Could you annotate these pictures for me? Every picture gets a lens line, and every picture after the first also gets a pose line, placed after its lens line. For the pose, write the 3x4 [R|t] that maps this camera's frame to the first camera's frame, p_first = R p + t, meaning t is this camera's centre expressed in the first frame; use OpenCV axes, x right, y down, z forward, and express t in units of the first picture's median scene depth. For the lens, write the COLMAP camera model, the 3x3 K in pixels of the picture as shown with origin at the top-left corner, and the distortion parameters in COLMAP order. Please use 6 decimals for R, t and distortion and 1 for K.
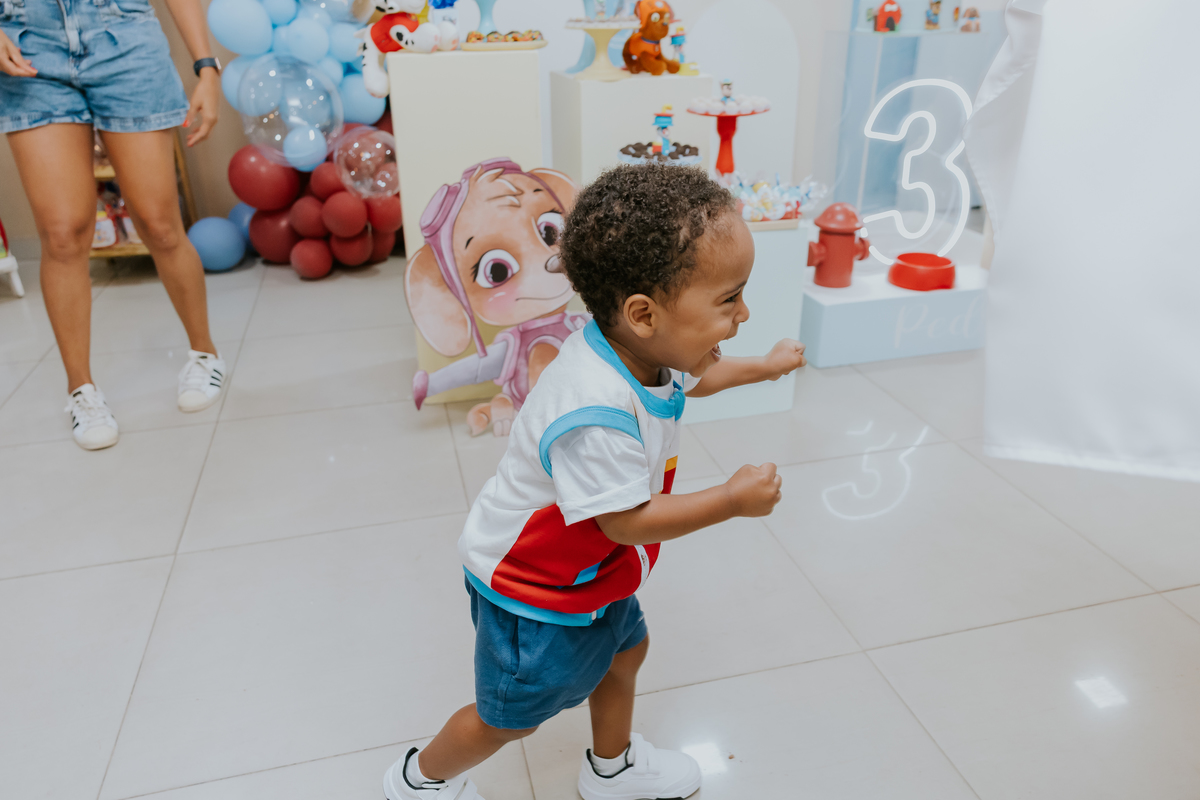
lens RADIAL K [[841.2, 0, 576.2], [0, 841.2, 381.1], [0, 0, 1]] dist [-0.000873, 0.000549]
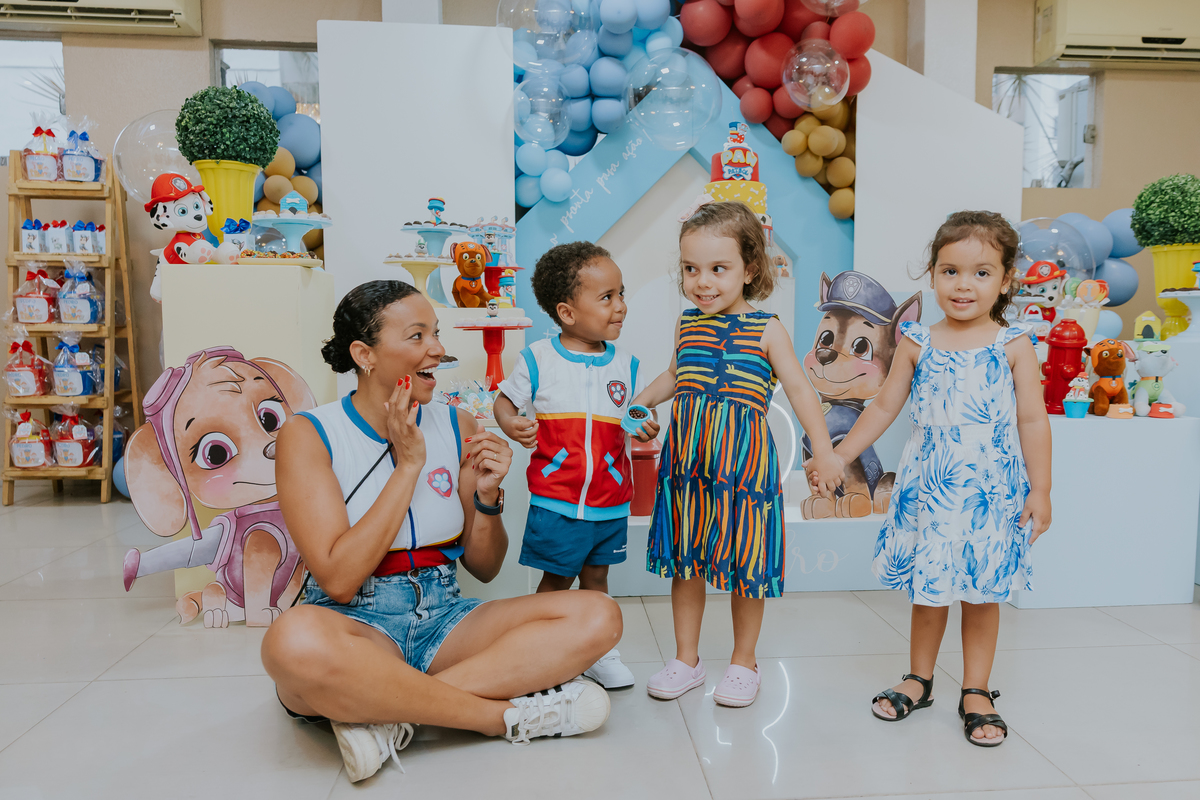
lens RADIAL K [[879.5, 0, 640.4], [0, 879.5, 407.3], [0, 0, 1]] dist [0.002421, -0.002494]
pose [[0.990959, 0.031066, -0.130520, 0.548446], [-0.073786, 0.938686, -0.336785, 0.138118], [0.112055, 0.343370, 0.932491, 0.032047]]
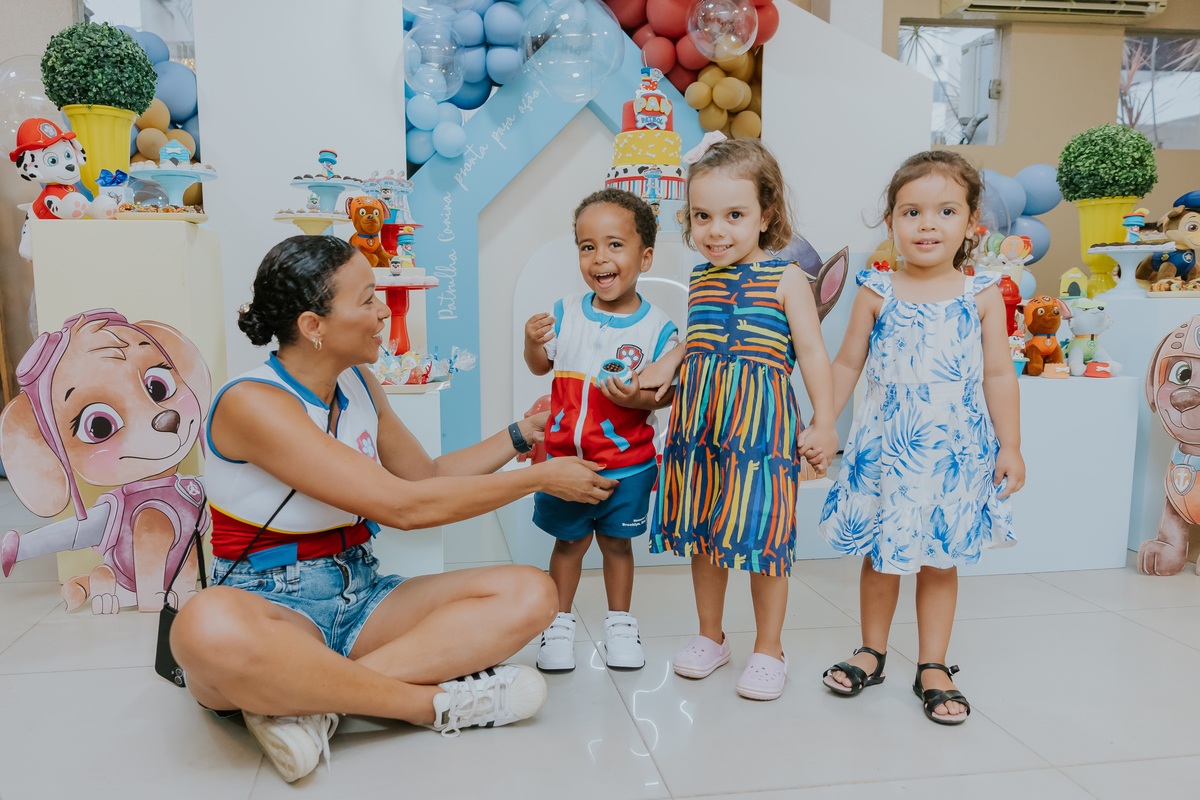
lens RADIAL K [[882.0, 0, 551.4], [0, 882.0, 415.1], [0, 0, 1]] dist [-0.003458, 0.005150]
pose [[0.995532, 0.024751, -0.091122, 0.491237], [-0.051072, 0.952832, -0.299169, 0.125814], [0.079419, 0.302486, 0.949839, 0.092249]]
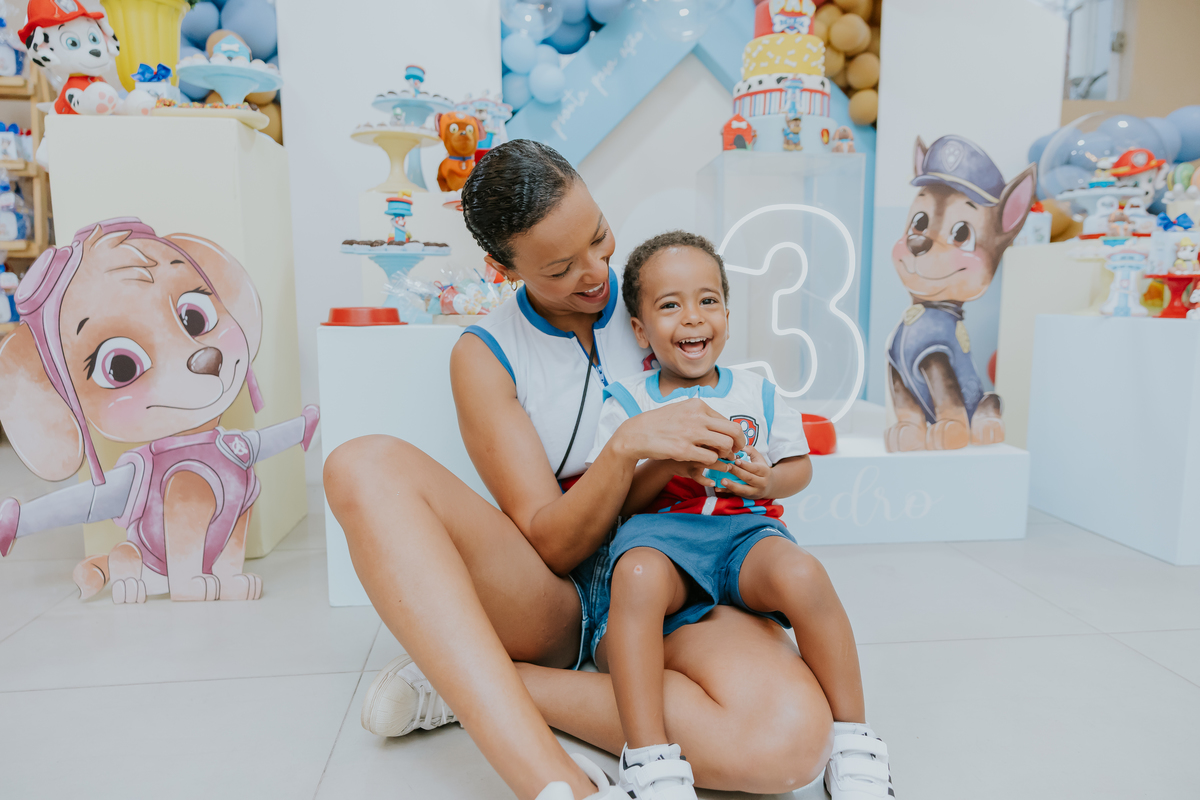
lens RADIAL K [[790.1, 0, 603.2], [0, 790.1, 399.4], [0, 0, 1]] dist [0.002217, 0.004580]
pose [[0.992789, 0.030482, -0.115930, 0.405964], [-0.063768, 0.953227, -0.295451, 0.076492], [0.101502, 0.300713, 0.948298, 0.375419]]
